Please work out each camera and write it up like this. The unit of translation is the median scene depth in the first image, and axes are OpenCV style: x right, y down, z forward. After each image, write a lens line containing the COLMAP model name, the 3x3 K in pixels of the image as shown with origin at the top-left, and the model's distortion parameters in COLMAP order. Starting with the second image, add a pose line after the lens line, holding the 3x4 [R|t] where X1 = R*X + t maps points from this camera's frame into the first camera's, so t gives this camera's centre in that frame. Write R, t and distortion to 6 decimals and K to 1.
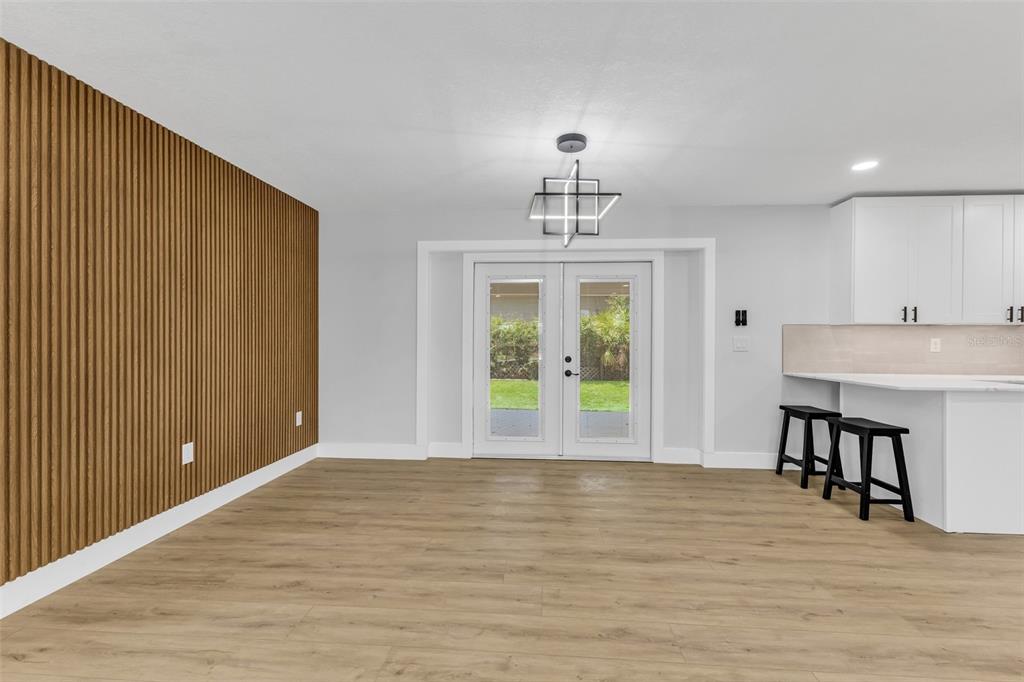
lens RADIAL K [[437.5, 0, 512.0], [0, 437.5, 341.0], [0, 0, 1]] dist [0.008215, -0.000649]
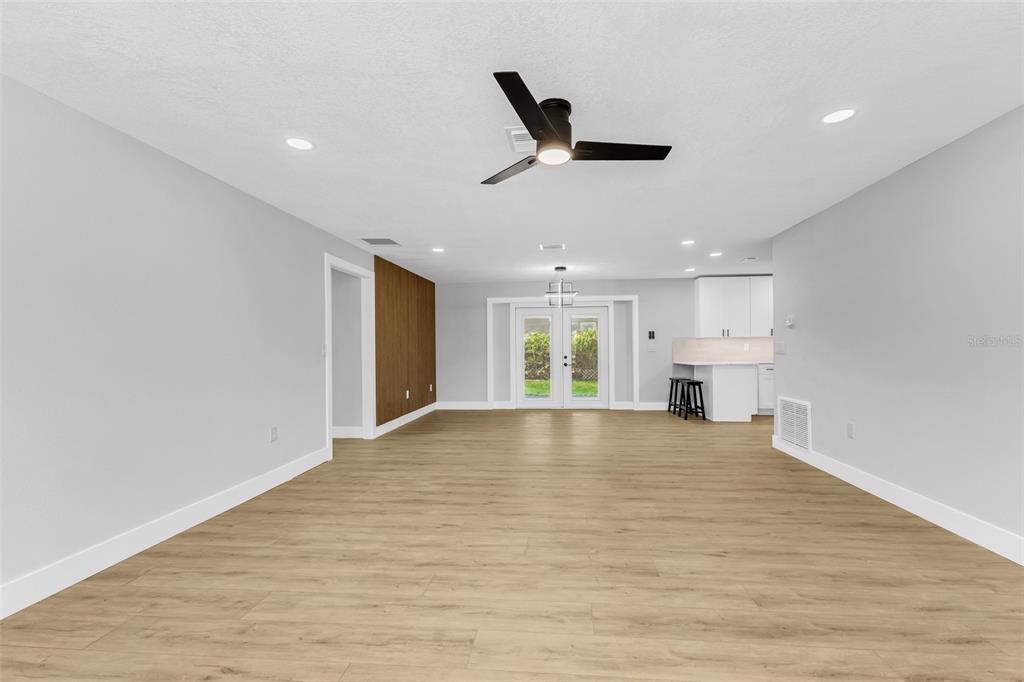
lens RADIAL K [[469.5, 0, 502.6], [0, 469.5, 348.4], [0, 0, 1]] dist [-0.000578, -0.000347]
pose [[0.998468, -0.013057, -0.053766, -0.037450], [0.012860, 0.999909, -0.004015, 0.007466], [0.053814, 0.003318, 0.998545, -1.128131]]
